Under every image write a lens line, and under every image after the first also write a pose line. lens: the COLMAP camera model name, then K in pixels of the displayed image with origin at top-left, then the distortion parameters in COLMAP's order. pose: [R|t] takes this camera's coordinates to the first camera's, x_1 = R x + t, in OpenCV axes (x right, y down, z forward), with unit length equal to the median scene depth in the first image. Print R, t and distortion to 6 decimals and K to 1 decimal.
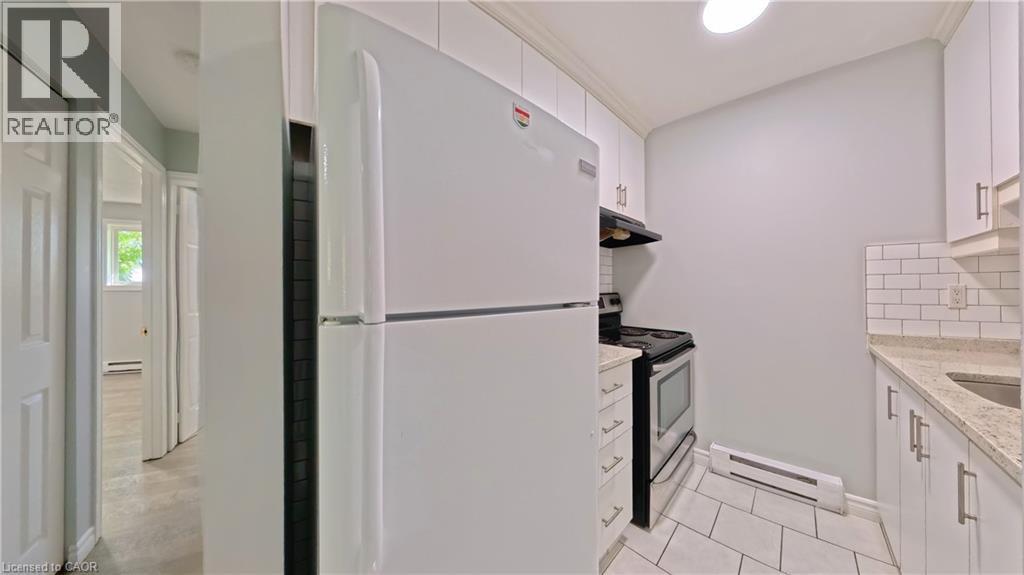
lens RADIAL K [[900.4, 0, 507.3], [0, 900.4, 285.7], [0, 0, 1]] dist [0.108488, -0.016913]
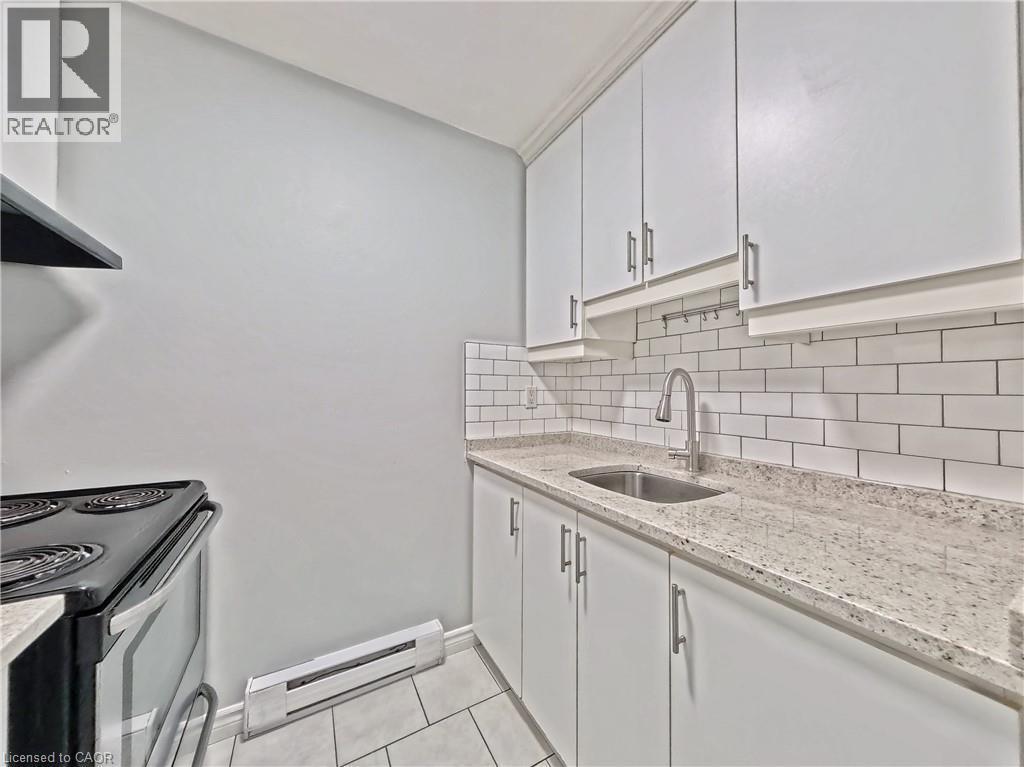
lens RADIAL K [[379.2, 0, 475.4], [0, 379.2, 381.5], [0, 0, 1]] dist [0.010142, 0.000703]
pose [[0.139079, 0.011108, 0.990219, 0.021090], [-0.013770, 0.999862, -0.009282, -0.001843], [-0.990186, -0.012344, 0.139212, 0.875602]]
